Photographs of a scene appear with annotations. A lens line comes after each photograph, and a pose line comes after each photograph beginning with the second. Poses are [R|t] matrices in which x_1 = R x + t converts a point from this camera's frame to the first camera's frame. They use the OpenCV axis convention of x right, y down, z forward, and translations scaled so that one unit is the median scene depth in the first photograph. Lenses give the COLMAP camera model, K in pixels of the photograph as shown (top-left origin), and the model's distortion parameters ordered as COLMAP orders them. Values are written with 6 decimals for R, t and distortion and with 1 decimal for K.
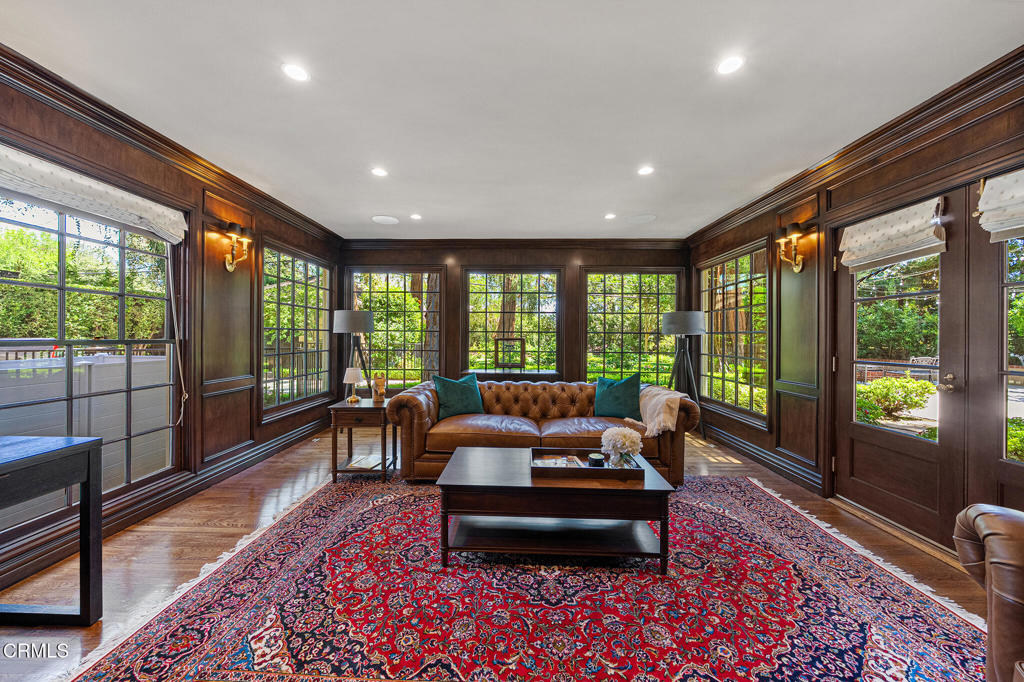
lens RADIAL K [[353.3, 0, 507.6], [0, 353.3, 336.5], [0, 0, 1]] dist [-0.001857, -0.000325]
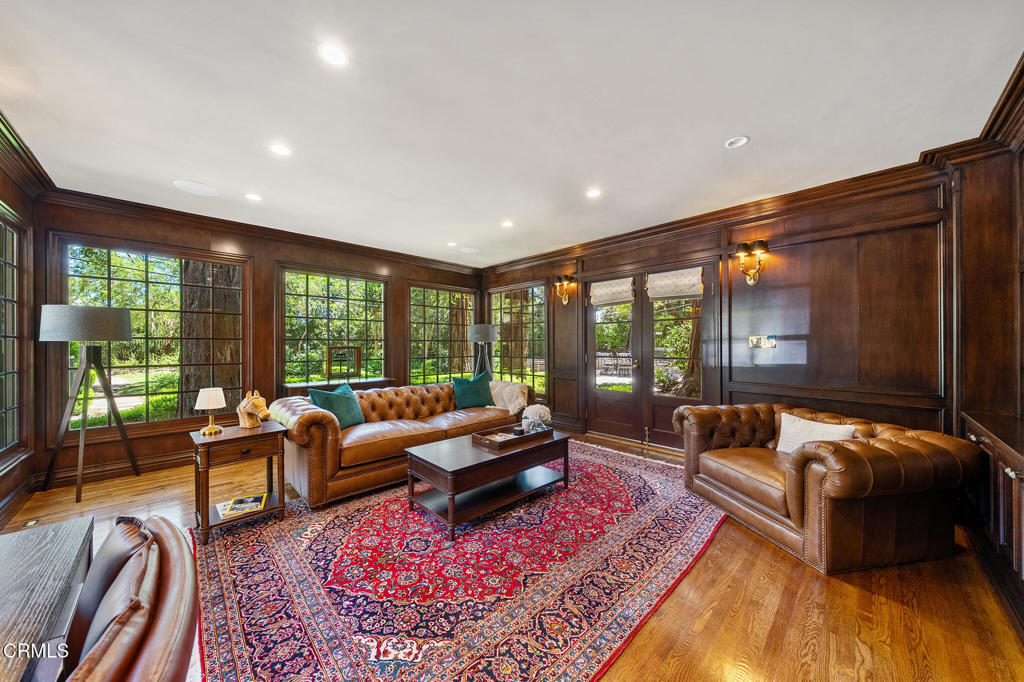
lens RADIAL K [[353.3, 0, 507.3], [0, 353.3, 343.1], [0, 0, 1]] dist [-0.001857, -0.000325]
pose [[0.699769, -0.006521, 0.714339, -0.671455], [0.007317, 0.999971, 0.001961, -0.005645], [-0.714331, 0.003854, 0.699797, 0.033984]]
